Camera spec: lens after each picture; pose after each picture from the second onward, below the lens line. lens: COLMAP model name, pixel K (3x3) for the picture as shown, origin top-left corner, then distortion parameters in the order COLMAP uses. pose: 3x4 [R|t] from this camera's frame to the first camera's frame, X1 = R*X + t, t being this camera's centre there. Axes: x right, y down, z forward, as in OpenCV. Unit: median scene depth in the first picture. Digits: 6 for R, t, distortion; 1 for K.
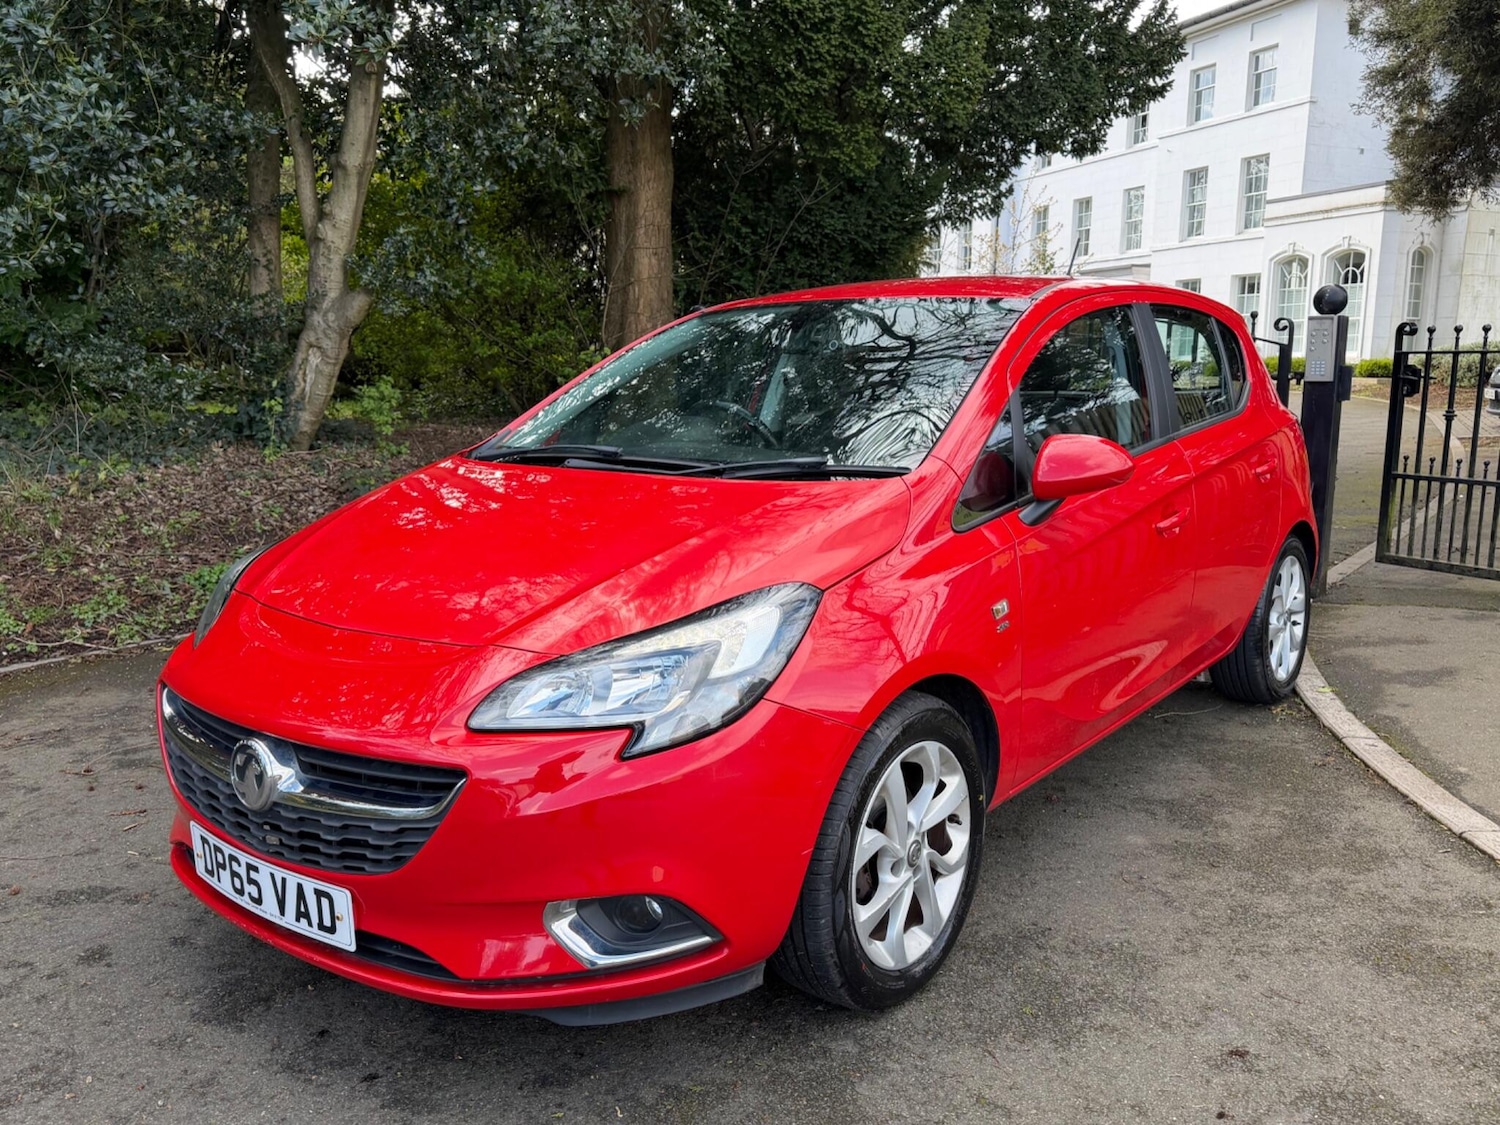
lens RADIAL K [[1238.9, 0, 760.0], [0, 1238.9, 557.4], [0, 0, 1]] dist [0.044886, -0.058040]
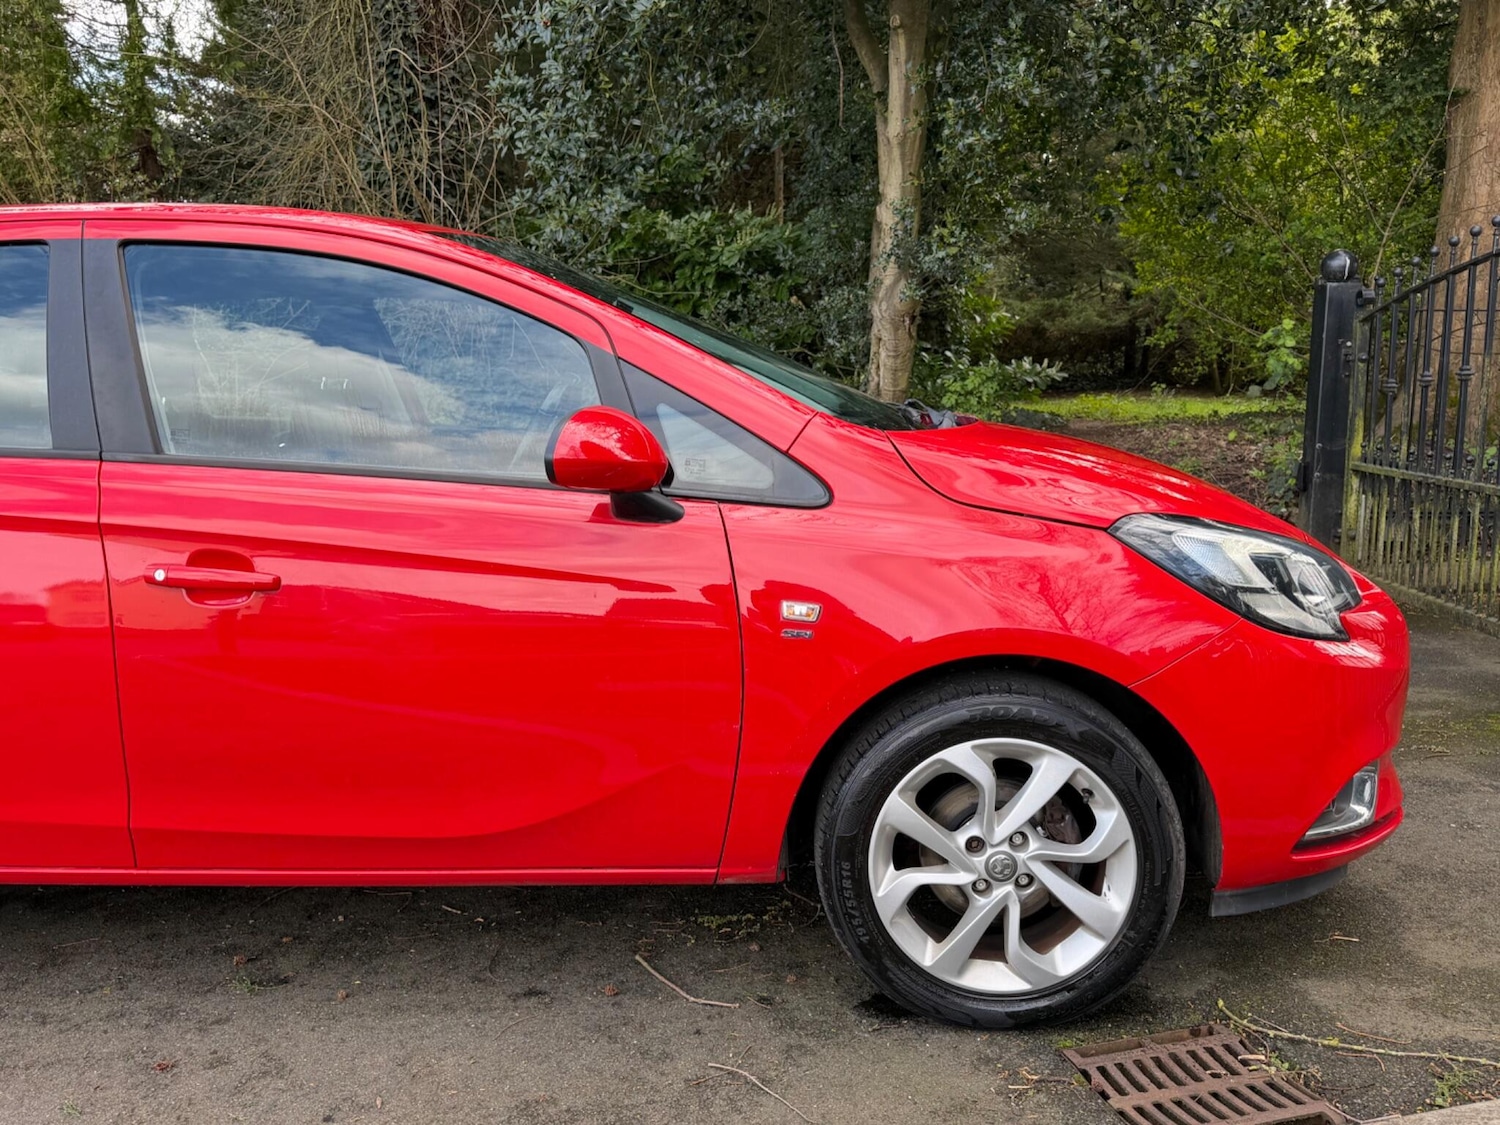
lens RADIAL K [[1238.9, 0, 747.0], [0, 1238.9, 564.9], [0, 0, 1]] dist [0.044886, -0.058040]
pose [[0.524664, 0.121470, -0.842599, 0.467391], [-0.115892, 0.990745, 0.070664, -0.062959], [0.843384, 0.060576, 0.533885, 0.496198]]
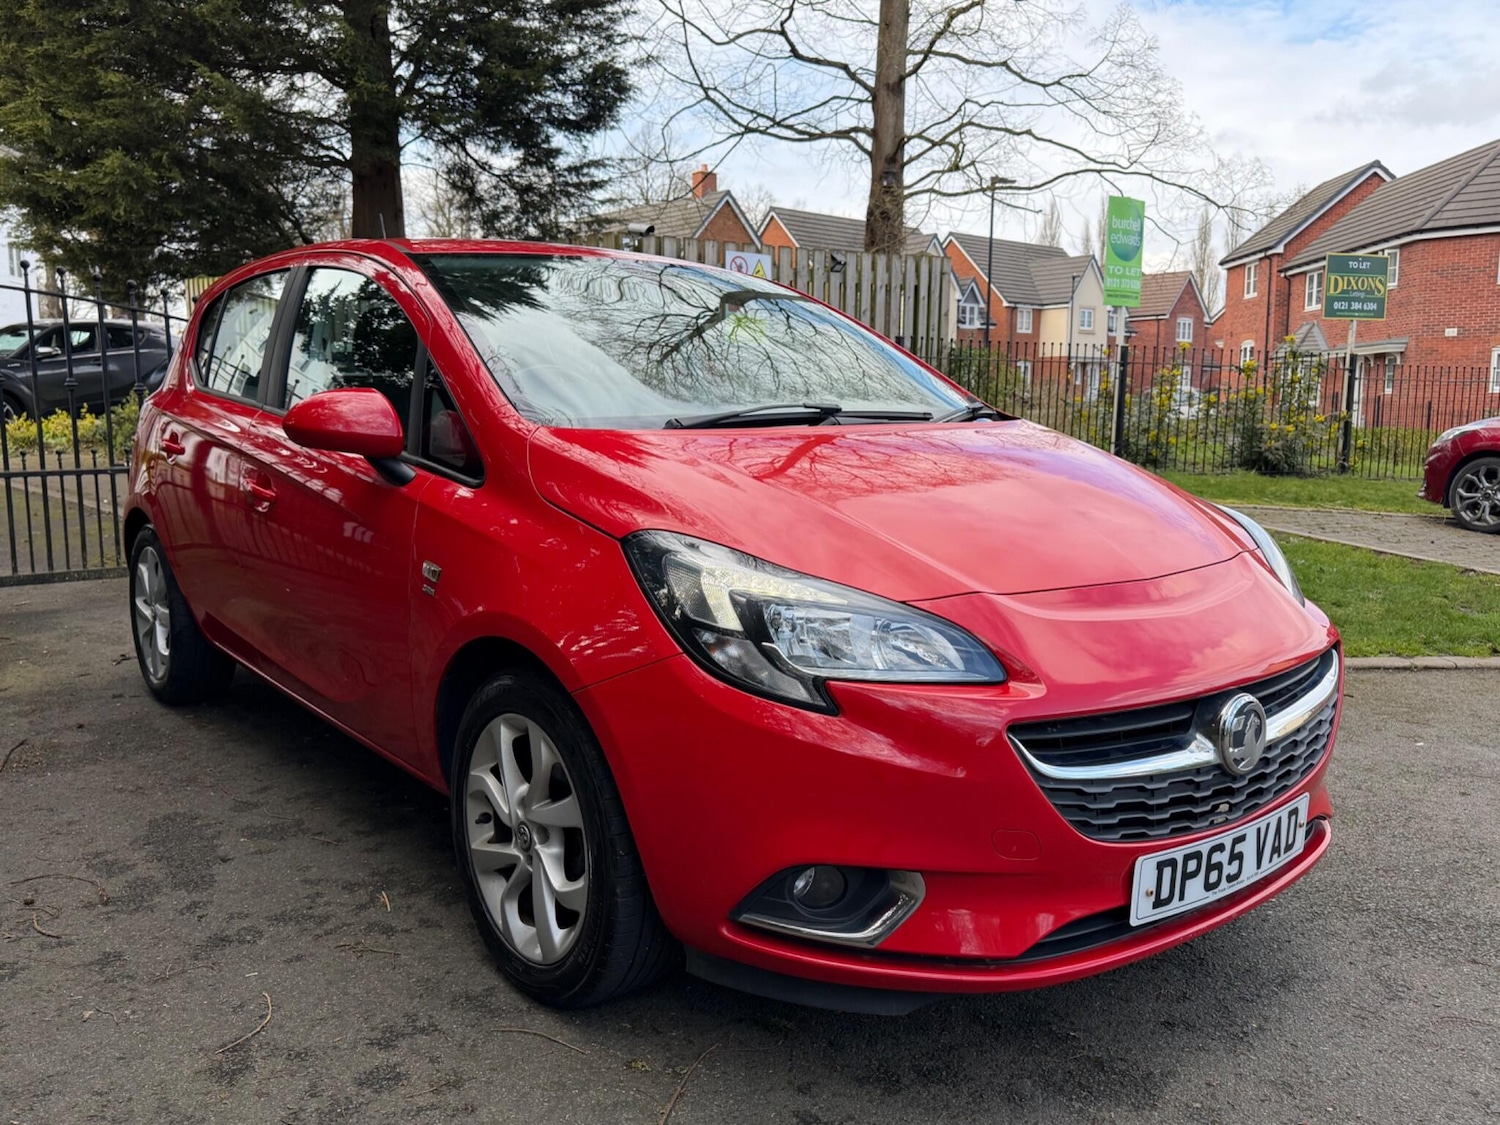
lens RADIAL K [[1238.9, 0, 747.8], [0, 1238.9, 577.9], [0, 0, 1]] dist [0.044886, -0.058040]
pose [[0.229754, -0.140830, 0.963006, -0.468988], [0.147720, 0.983058, 0.108519, -0.031963], [-0.961973, 0.117322, 0.246665, 0.384904]]
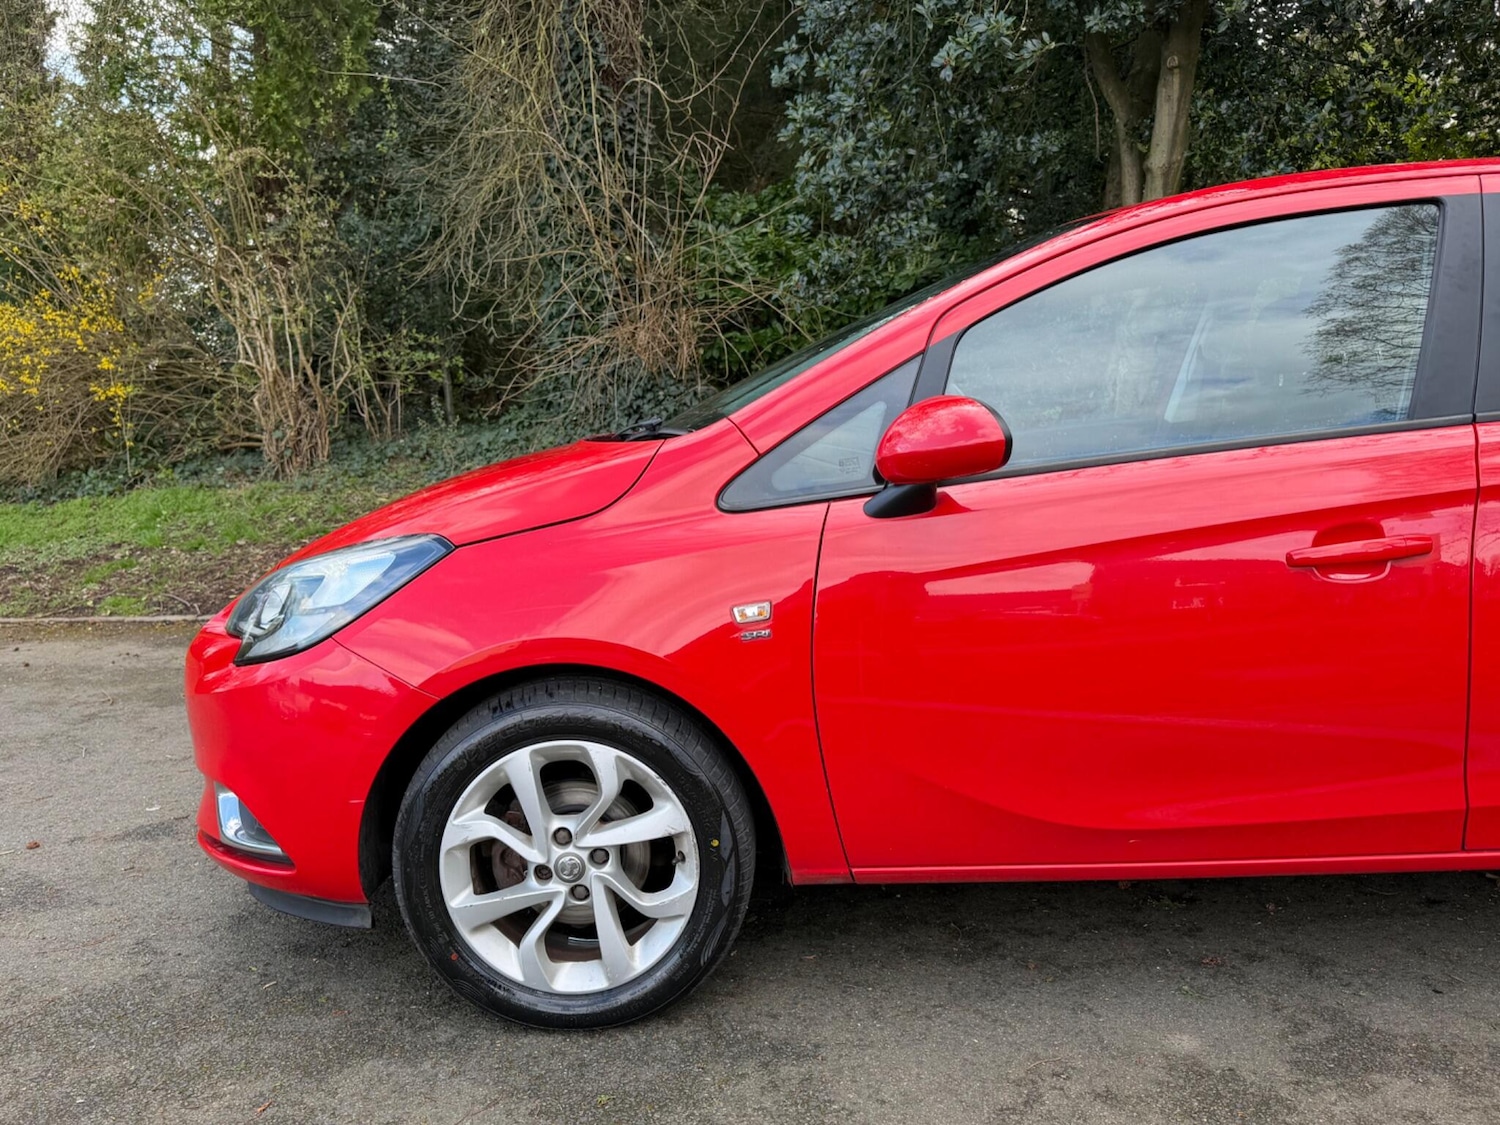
lens RADIAL K [[1238.9, 0, 753.2], [0, 1238.9, 563.2], [0, 0, 1]] dist [0.044886, -0.058040]
pose [[0.584719, 0.092005, -0.806002, 0.334782], [-0.110681, 0.993305, 0.033091, -0.006040], [0.803650, 0.069861, 0.590987, 0.218160]]
